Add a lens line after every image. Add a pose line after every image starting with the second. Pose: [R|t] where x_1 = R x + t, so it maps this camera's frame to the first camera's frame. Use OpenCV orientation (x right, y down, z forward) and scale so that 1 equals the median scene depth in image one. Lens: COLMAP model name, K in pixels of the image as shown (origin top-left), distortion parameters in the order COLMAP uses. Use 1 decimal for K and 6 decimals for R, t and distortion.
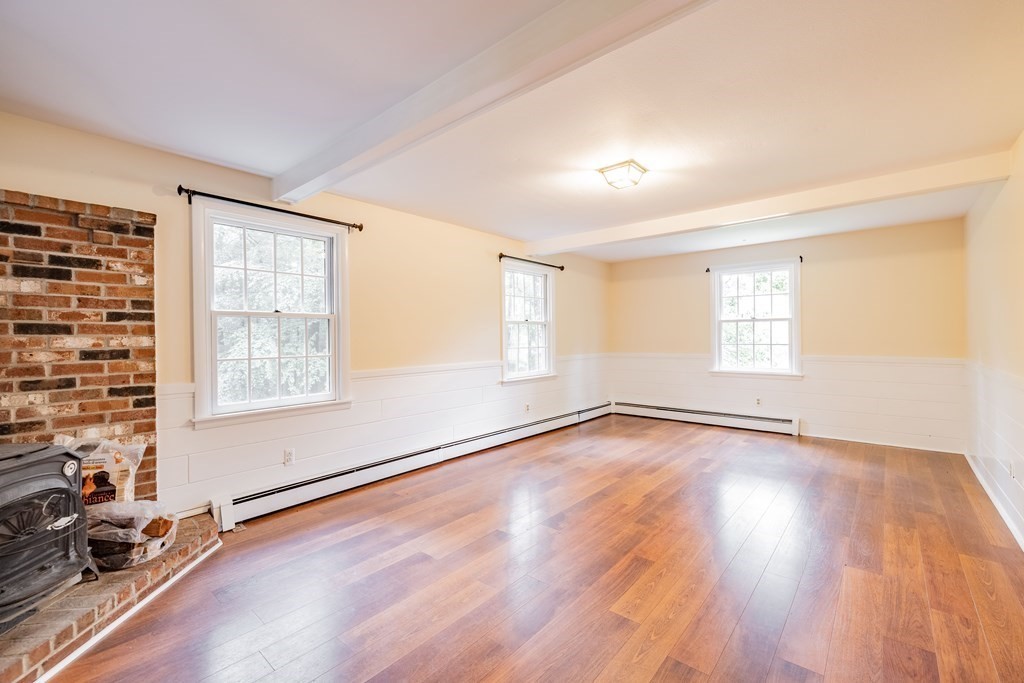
lens RADIAL K [[440.0, 0, 516.9], [0, 440.0, 335.1], [0, 0, 1]] dist [0.000993, -0.000136]
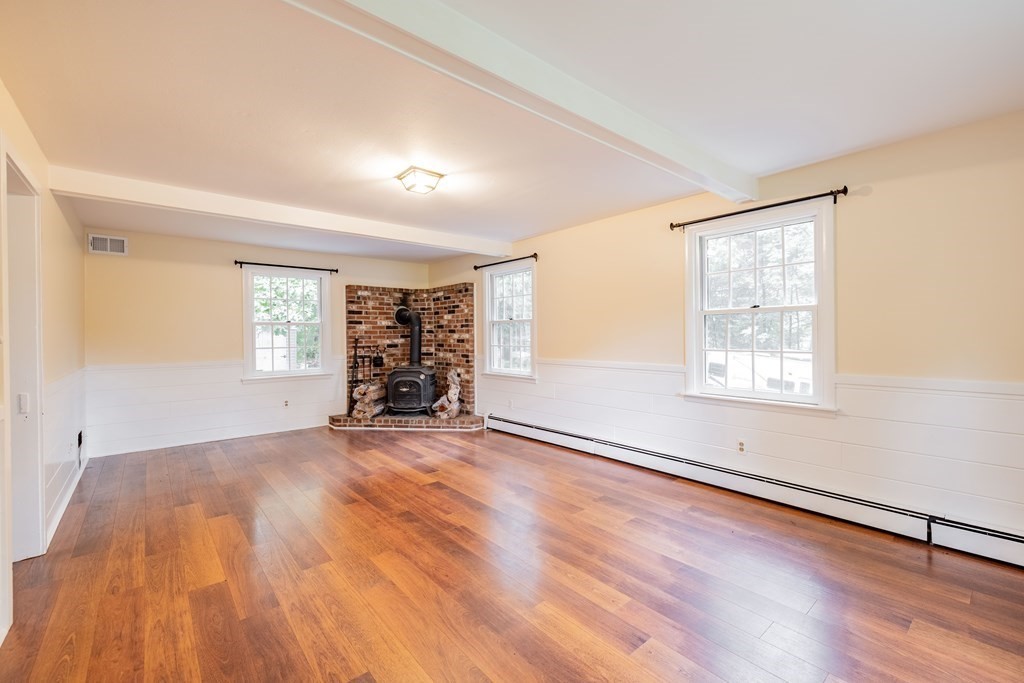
lens RADIAL K [[440.0, 0, 516.9], [0, 440.0, 335.1], [0, 0, 1]] dist [0.000993, -0.000136]
pose [[-0.172860, 0.011624, -0.984878, 1.409638], [0.013444, 0.999865, 0.009441, -0.008641], [0.984855, -0.011609, -0.172993, 1.608870]]
